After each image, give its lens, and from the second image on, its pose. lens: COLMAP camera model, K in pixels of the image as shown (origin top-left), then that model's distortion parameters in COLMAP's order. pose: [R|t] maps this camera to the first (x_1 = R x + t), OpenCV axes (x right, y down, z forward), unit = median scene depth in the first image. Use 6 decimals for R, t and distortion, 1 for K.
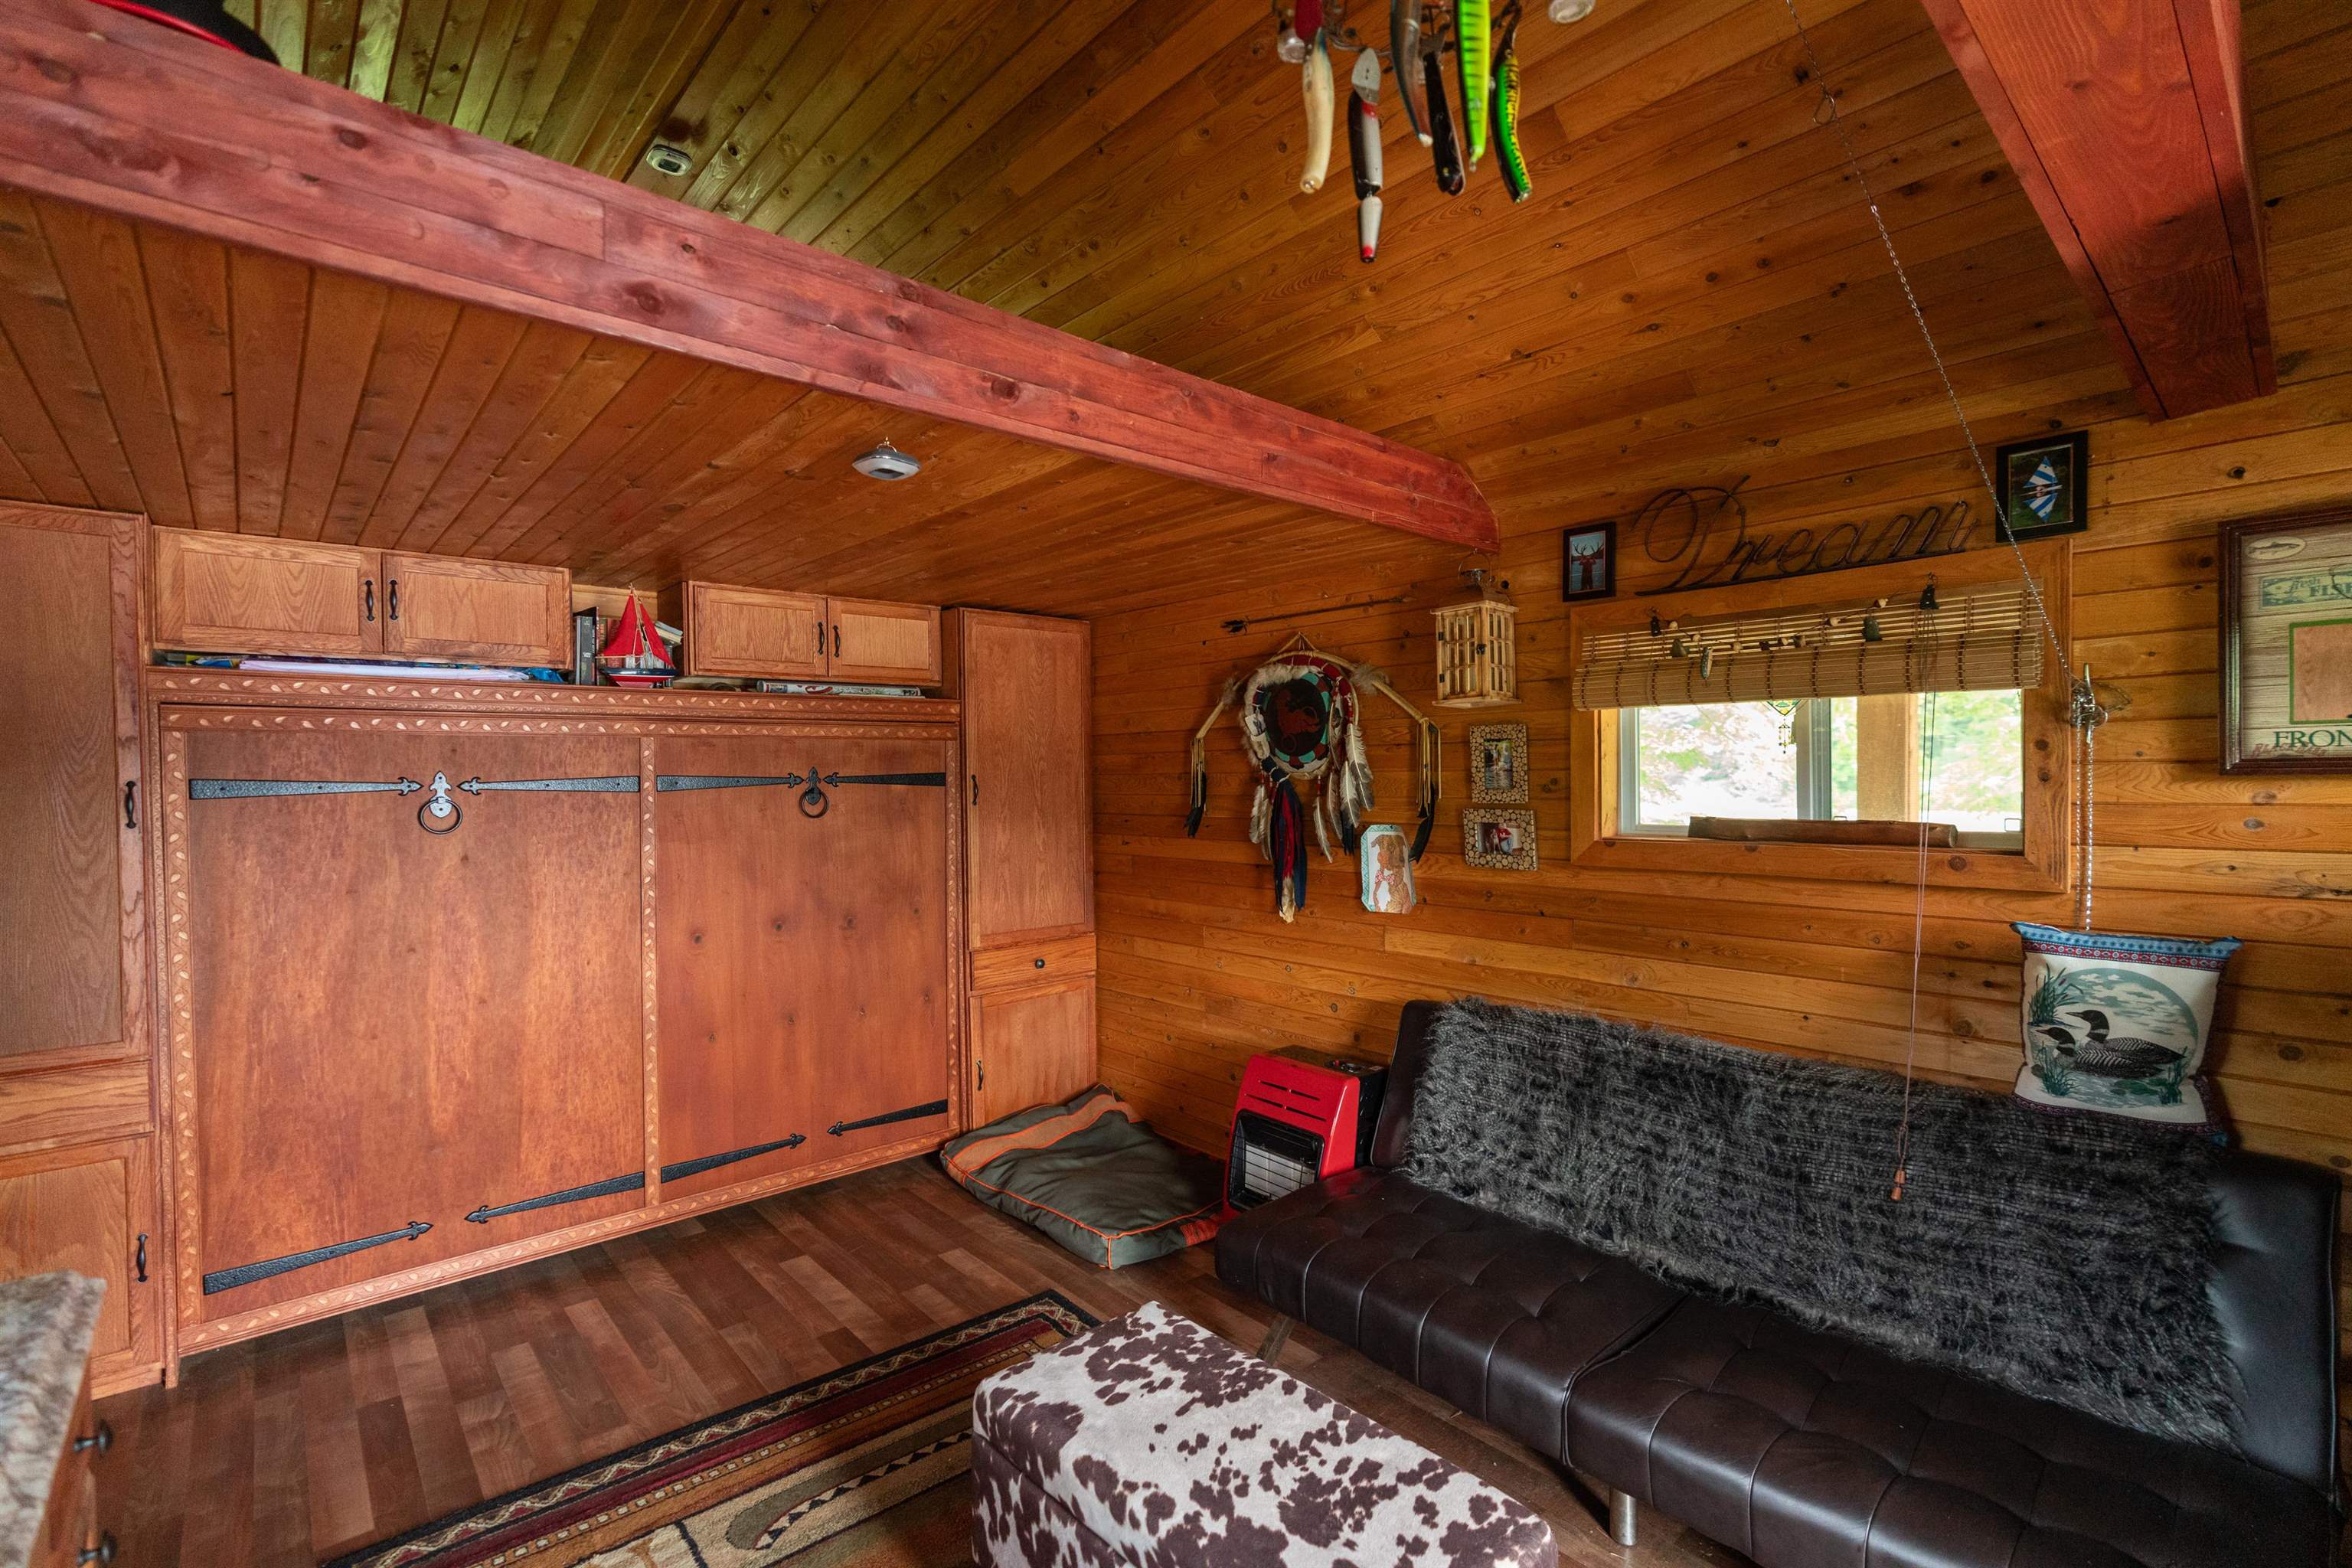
lens RADIAL K [[1045.5, 0, 1167.9], [0, 1045.5, 791.8], [0, 0, 1]] dist [-0.014800, 0.006459]
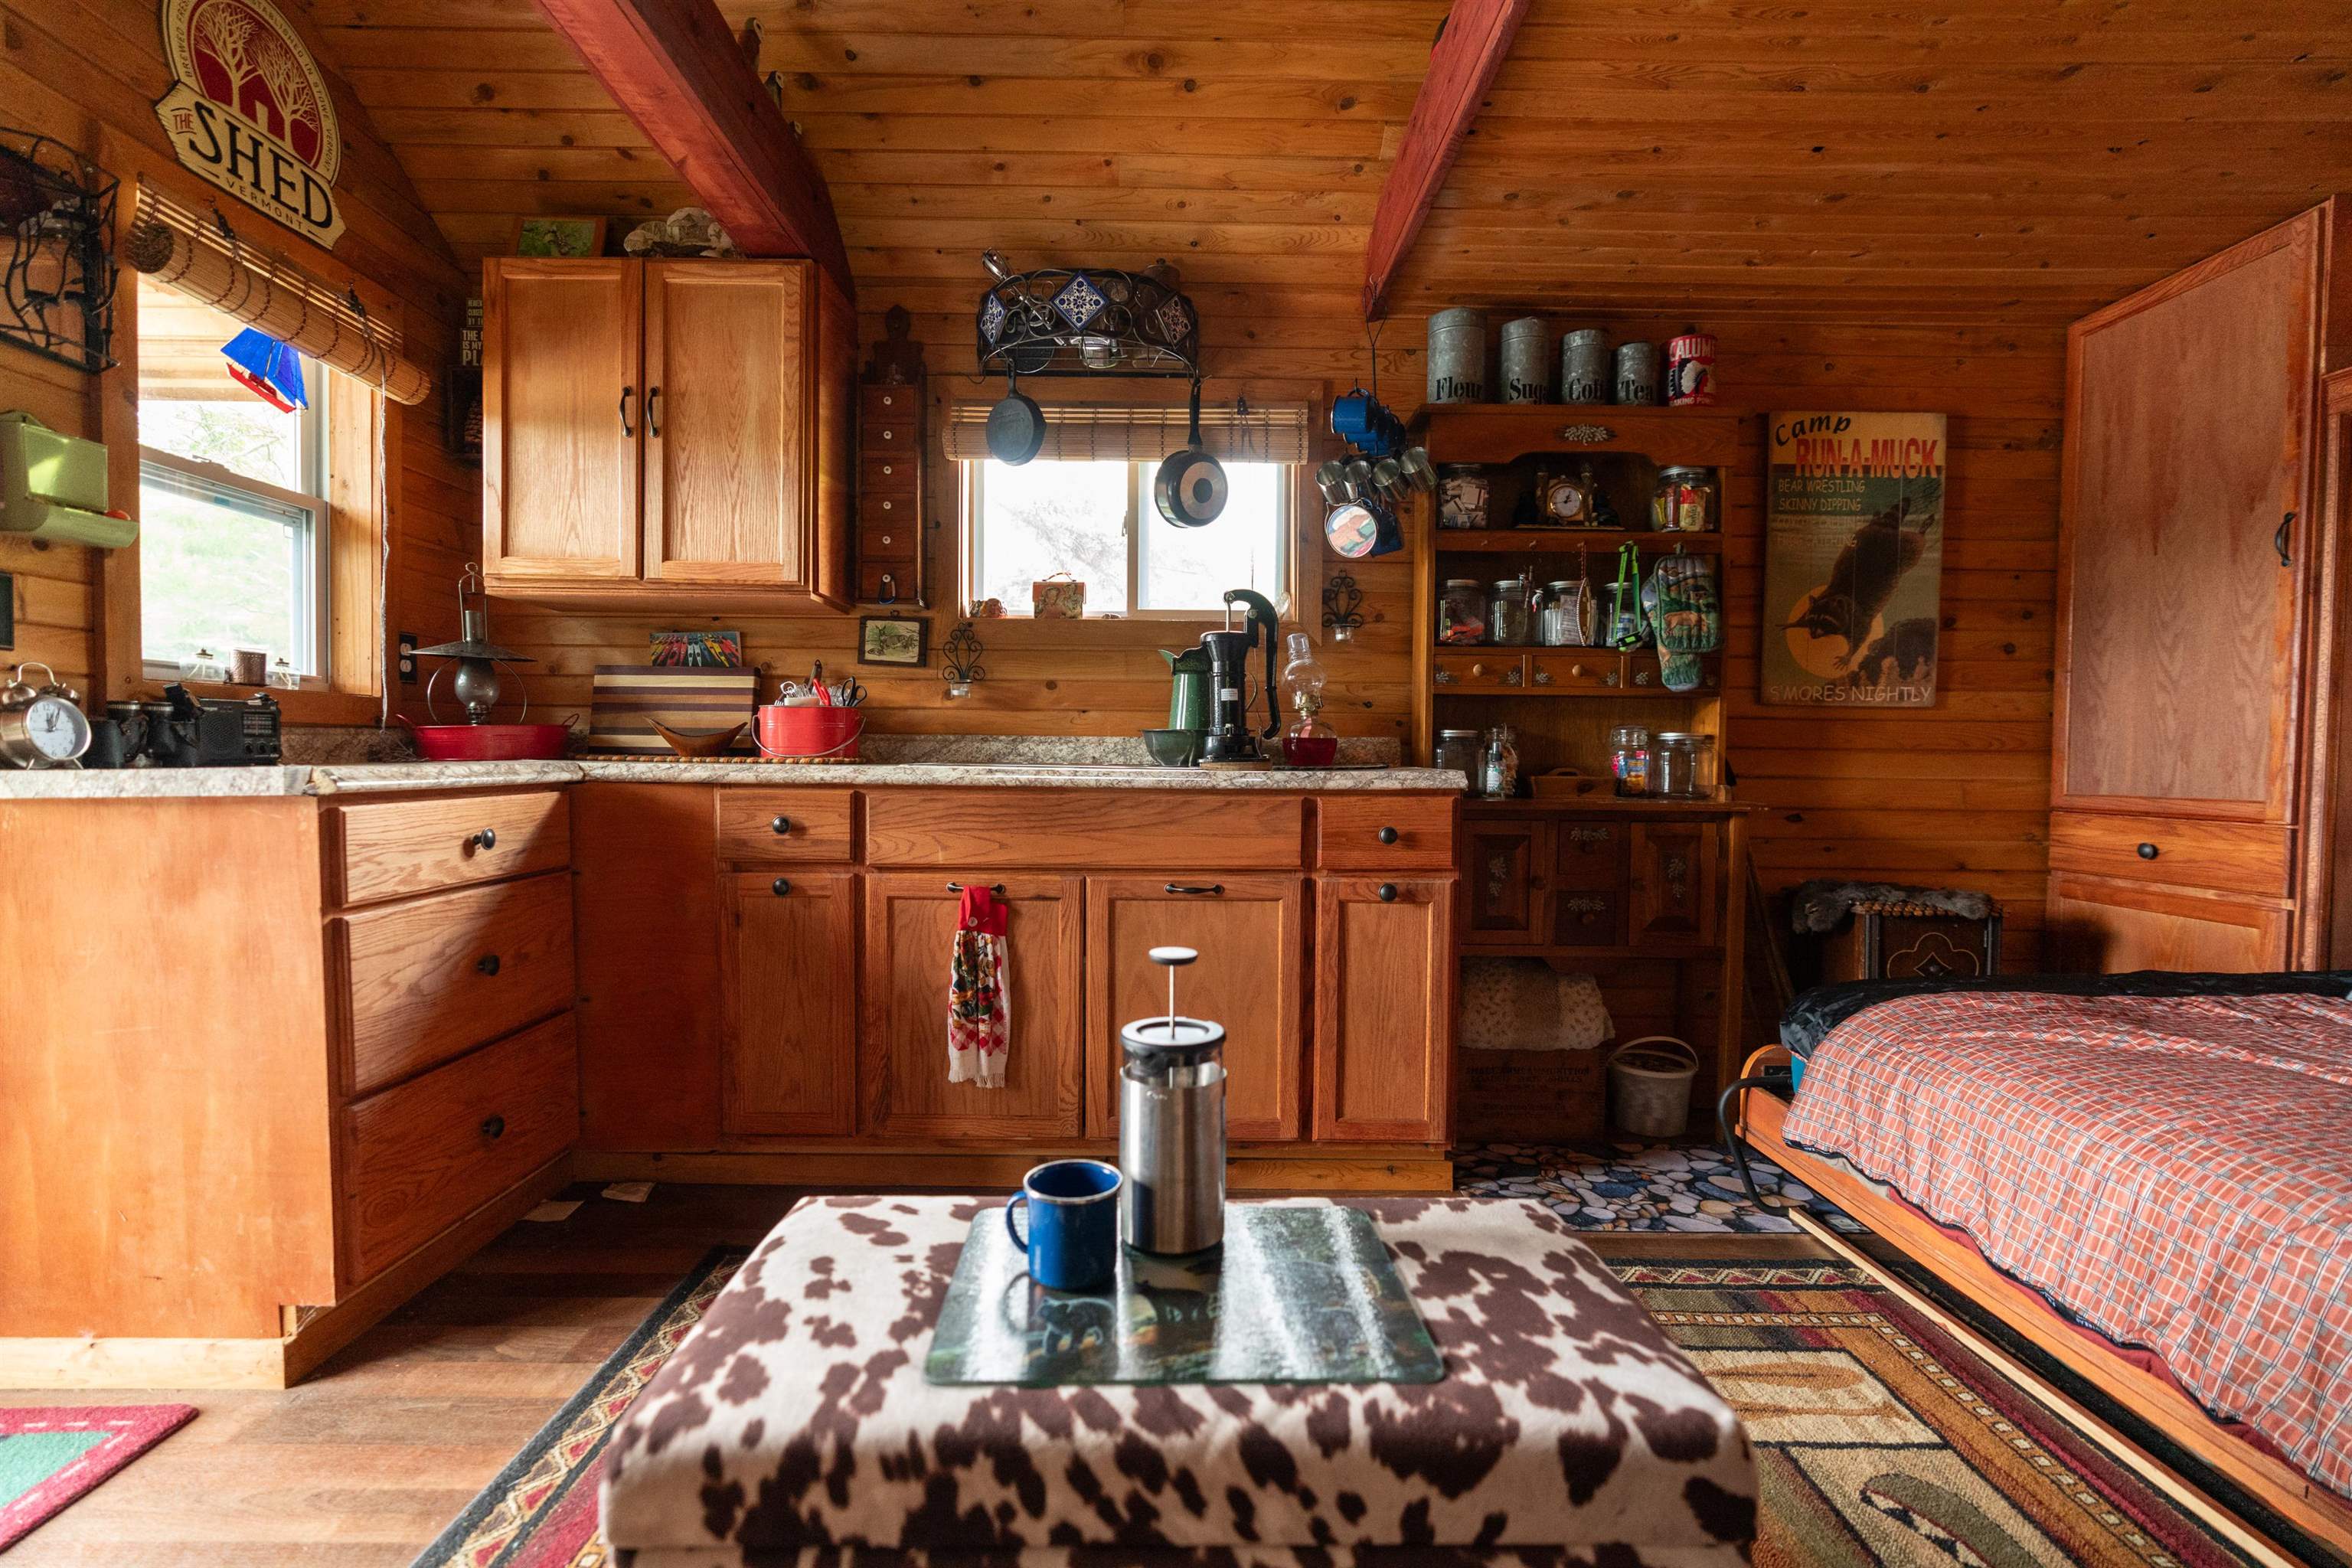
lens RADIAL K [[1045.5, 0, 1167.1], [0, 1045.5, 788.6], [0, 0, 1]] dist [-0.014800, 0.006459]
pose [[-0.658676, 0.029279, -0.751856, 0.358911], [-0.011462, 0.998736, 0.048934, 0.217444], [0.752339, 0.040849, -0.657508, 0.971366]]
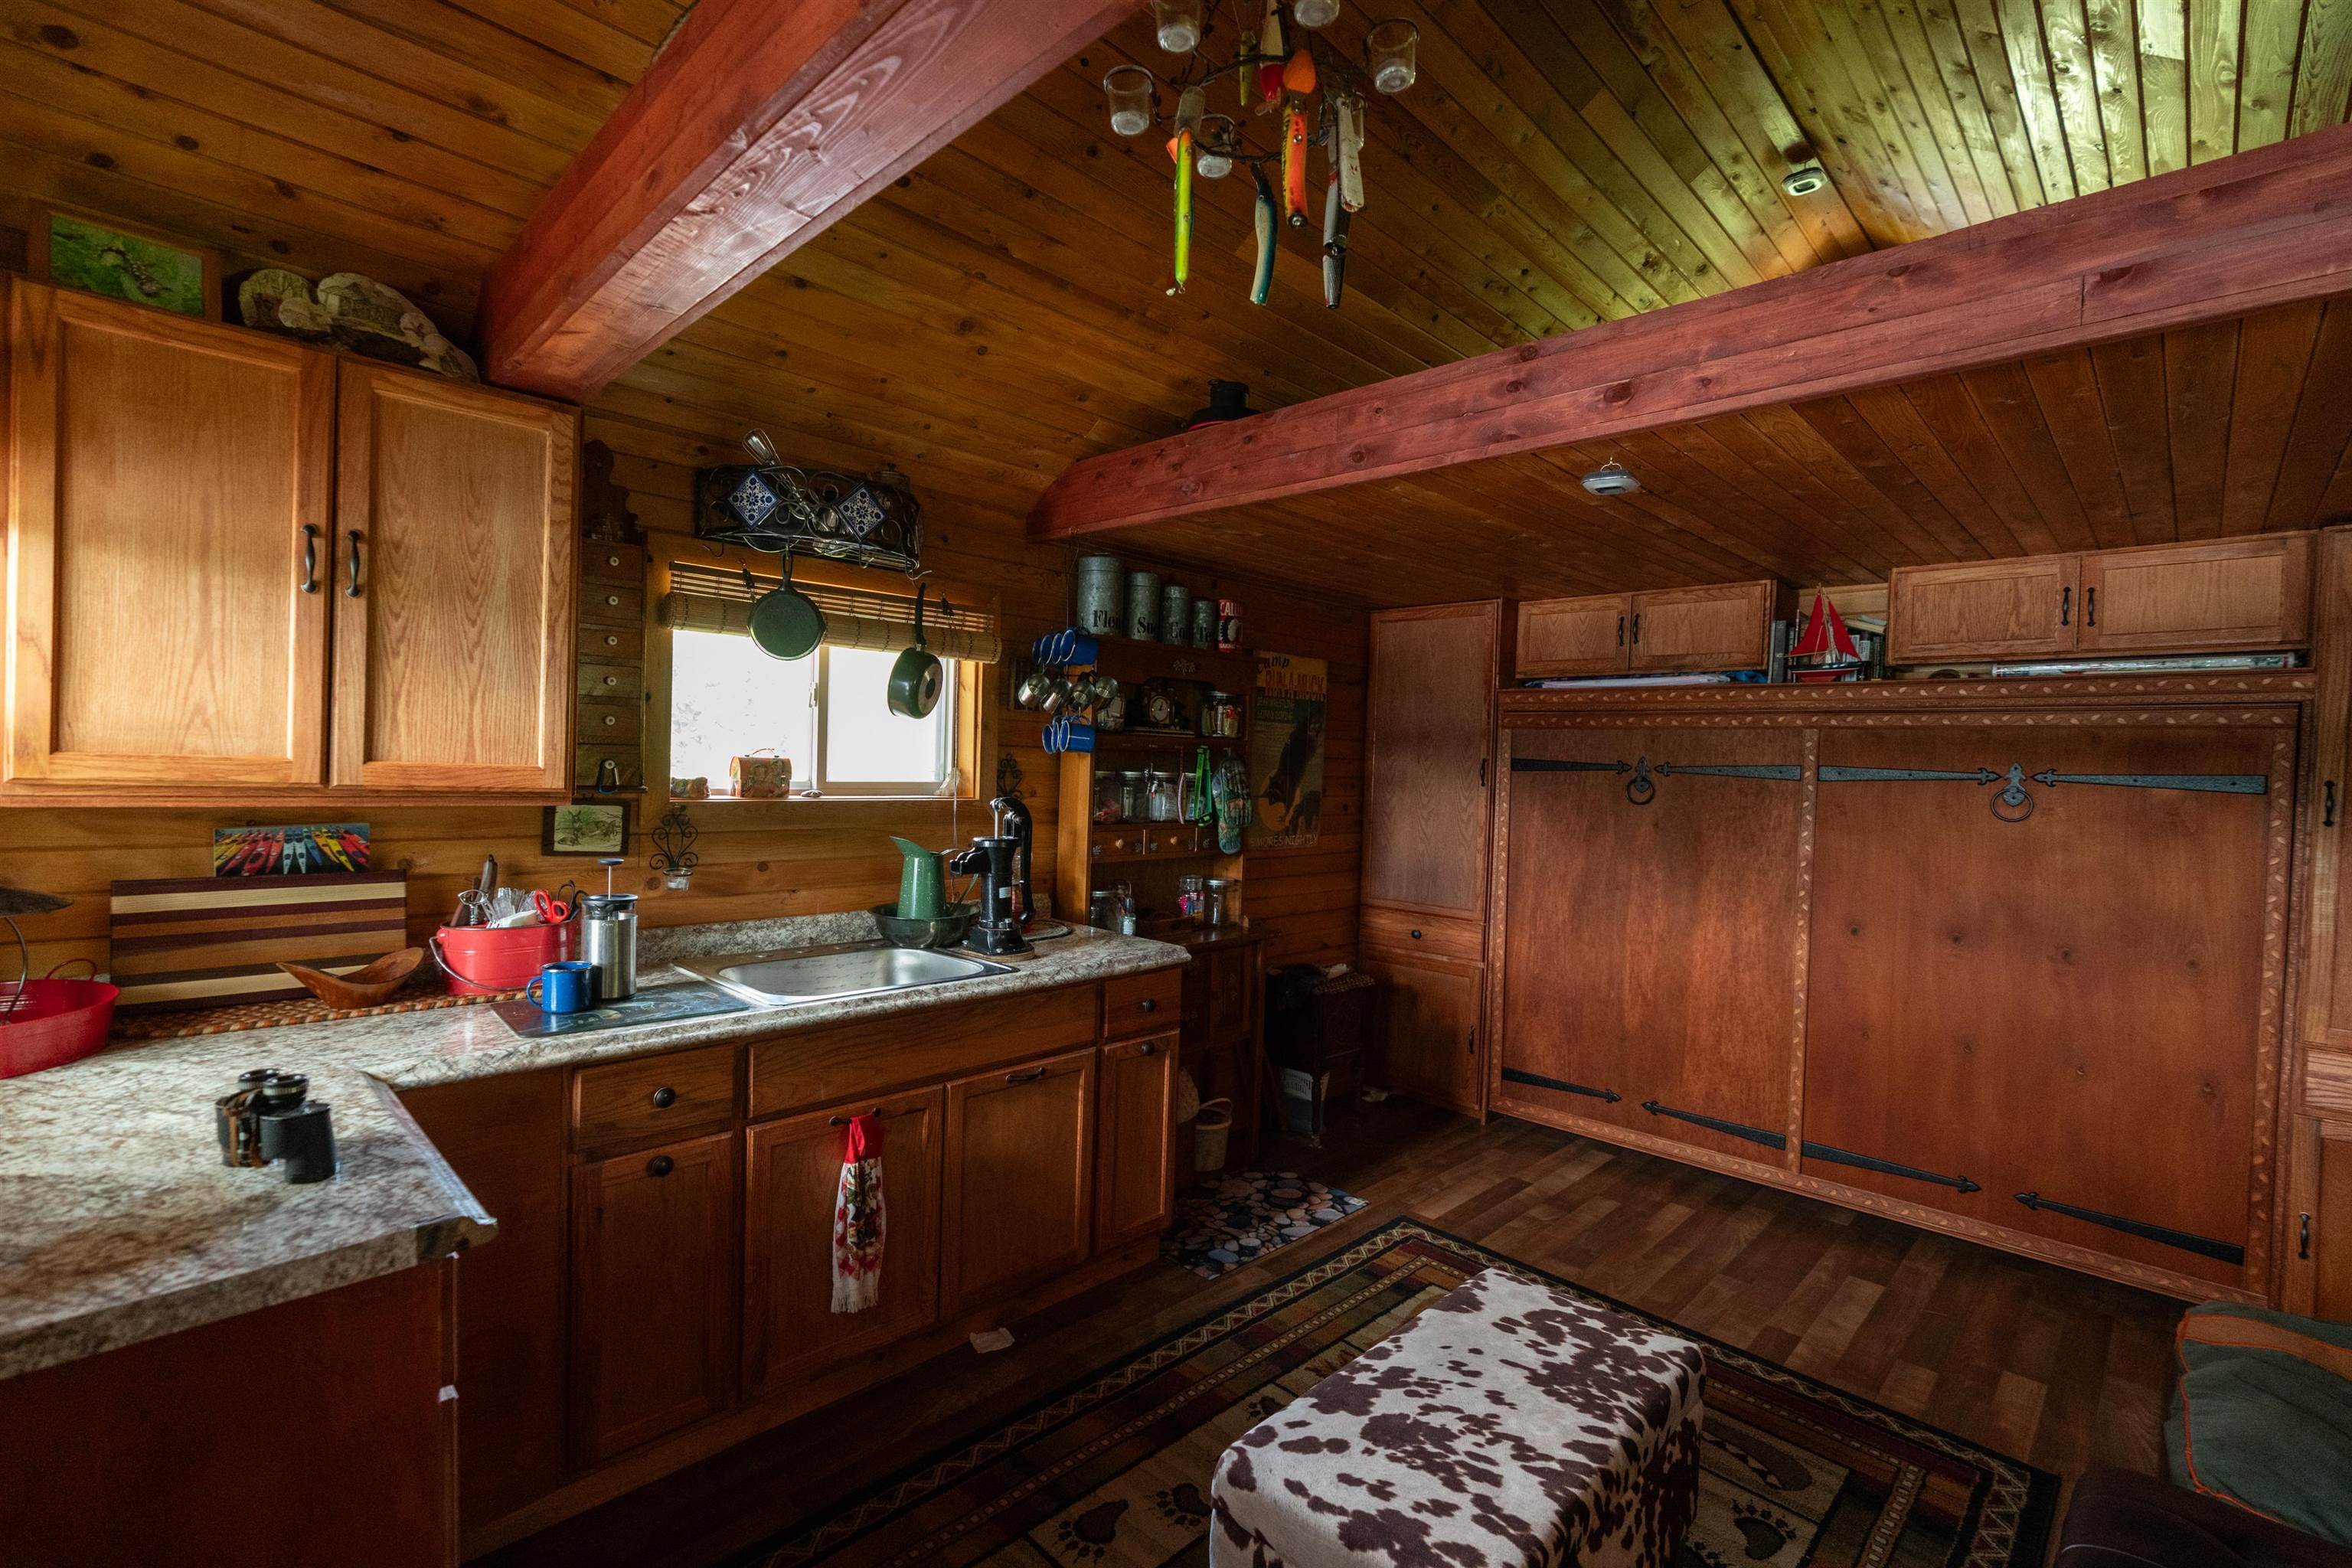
lens RADIAL K [[1045.5, 0, 1167.5], [0, 1045.5, 791.2], [0, 0, 1]] dist [-0.014800, 0.006459]
pose [[0.066534, 0.044689, -0.996783, 0.743528], [-0.045851, 0.998078, 0.041687, -0.005288], [0.996730, 0.042930, 0.068455, 0.413384]]
